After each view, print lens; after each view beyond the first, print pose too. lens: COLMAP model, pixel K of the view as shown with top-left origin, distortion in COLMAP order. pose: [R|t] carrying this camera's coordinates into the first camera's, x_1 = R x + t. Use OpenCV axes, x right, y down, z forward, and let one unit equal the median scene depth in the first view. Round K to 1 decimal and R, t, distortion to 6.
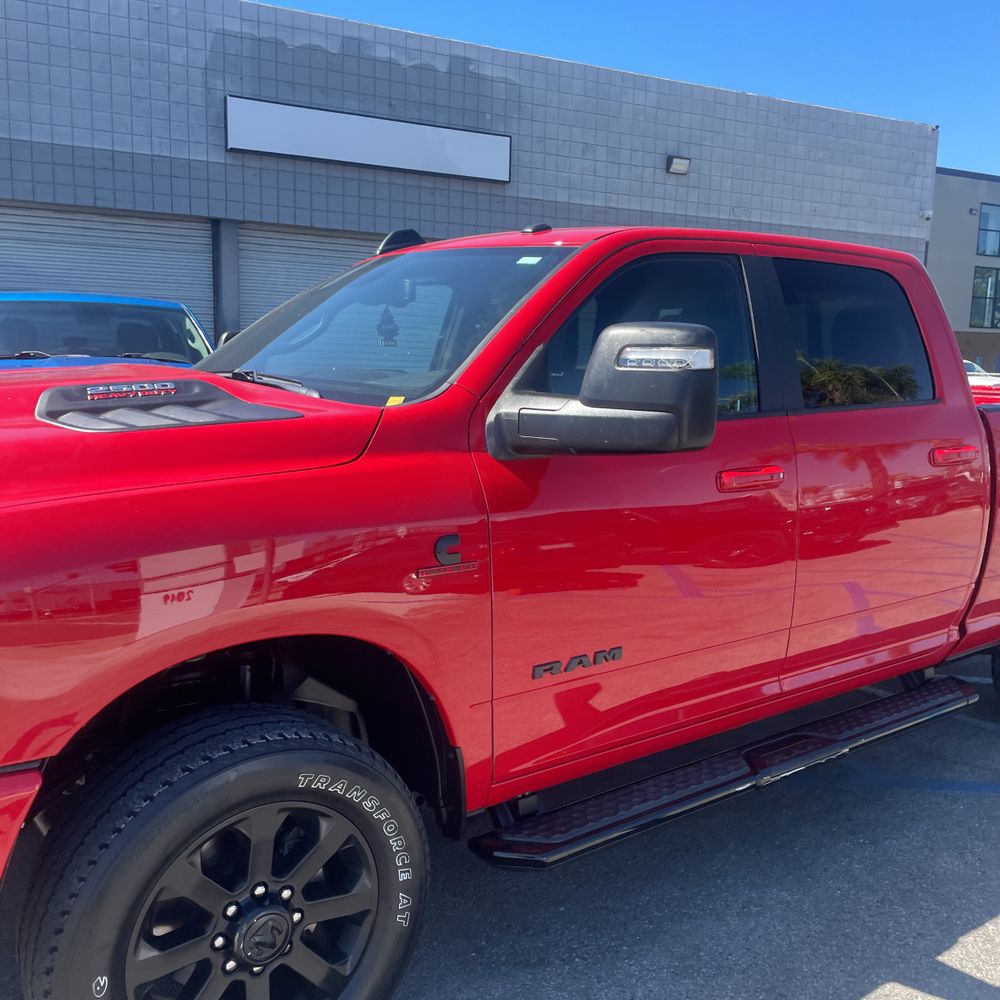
lens RADIAL K [[1005.7, 0, 498.8], [0, 1005.7, 512.7], [0, 0, 1]] dist [0.077564, -0.102459]
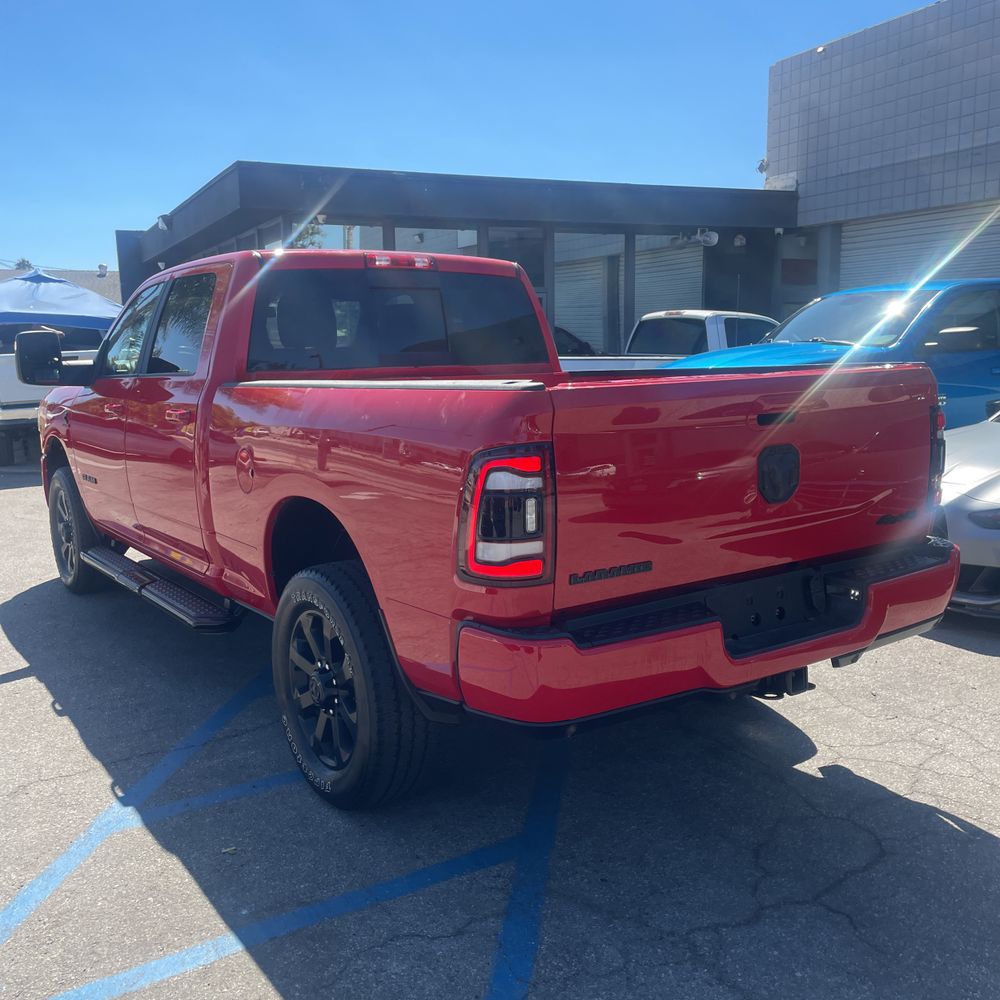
lens RADIAL K [[1005.7, 0, 498.8], [0, 1005.7, 512.7], [0, 0, 1]] dist [0.077564, -0.102459]
pose [[-0.036253, 0.148371, -0.988267, 0.479823], [-0.135572, 0.979045, 0.151959, -0.052392], [0.990104, 0.139490, -0.015379, 0.402959]]
